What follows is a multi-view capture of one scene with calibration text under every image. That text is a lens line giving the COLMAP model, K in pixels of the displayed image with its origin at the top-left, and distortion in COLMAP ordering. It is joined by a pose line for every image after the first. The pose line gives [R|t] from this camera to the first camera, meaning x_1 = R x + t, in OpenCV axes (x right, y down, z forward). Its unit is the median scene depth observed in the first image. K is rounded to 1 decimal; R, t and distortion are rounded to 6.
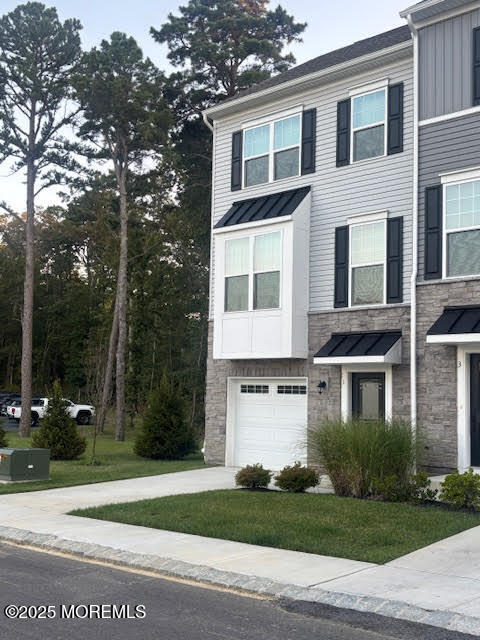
lens RADIAL K [[746.7, 0, 241.1], [0, 746.7, 327.2], [0, 0, 1]] dist [0.073258, -0.141514]
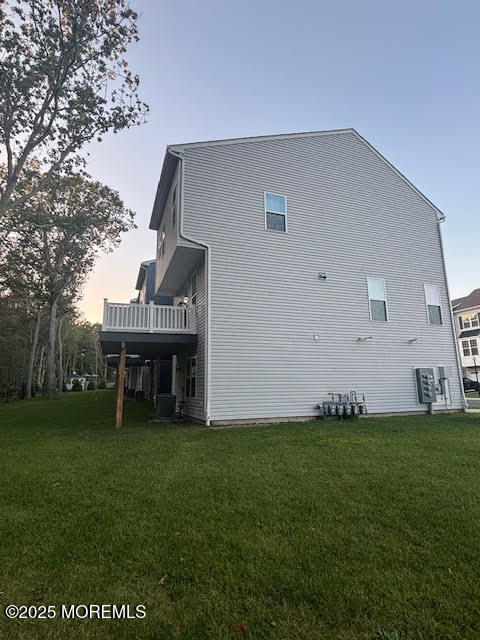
lens RADIAL K [[345.4, 0, 240.0], [0, 345.4, 320.0], [0, 0, 1]] dist [-0.000393, -0.000259]
pose [[0.877623, -0.133698, -0.460328, -0.250360], [0.082832, 0.988168, -0.129084, -0.087552], [0.472140, 0.075158, 0.878314, -1.744332]]
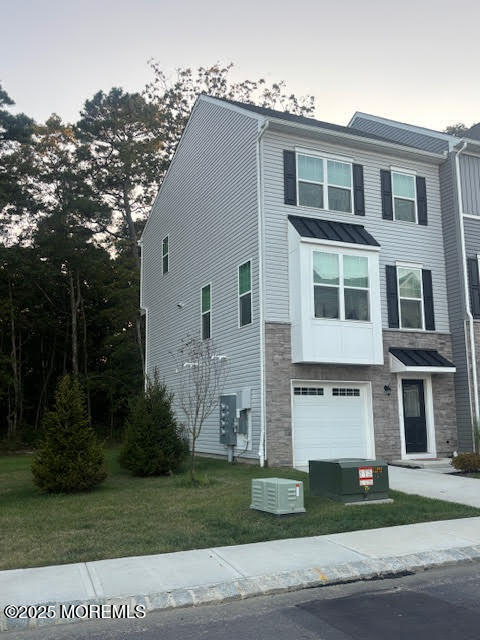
lens RADIAL K [[593.0, 0, 240.0], [0, 593.0, 320.0], [0, 0, 1]] dist [0.019595, -0.000853]
pose [[0.411683, 0.123893, 0.902867, -0.886506], [-0.071967, 0.992042, -0.103315, 0.083447], [-0.908481, -0.022443, 0.417322, 0.804799]]
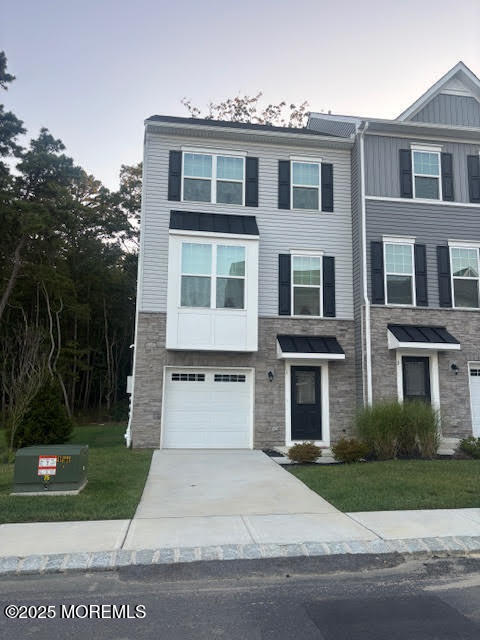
lens RADIAL K [[478.4, 0, 239.1], [0, 478.4, 324.7], [0, 0, 1]] dist [0.030397, -0.006786]
pose [[0.644891, 0.106228, 0.756856, -0.536083], [-0.074194, 0.994318, -0.076339, 0.058318], [-0.760664, -0.006924, 0.649108, 0.515412]]
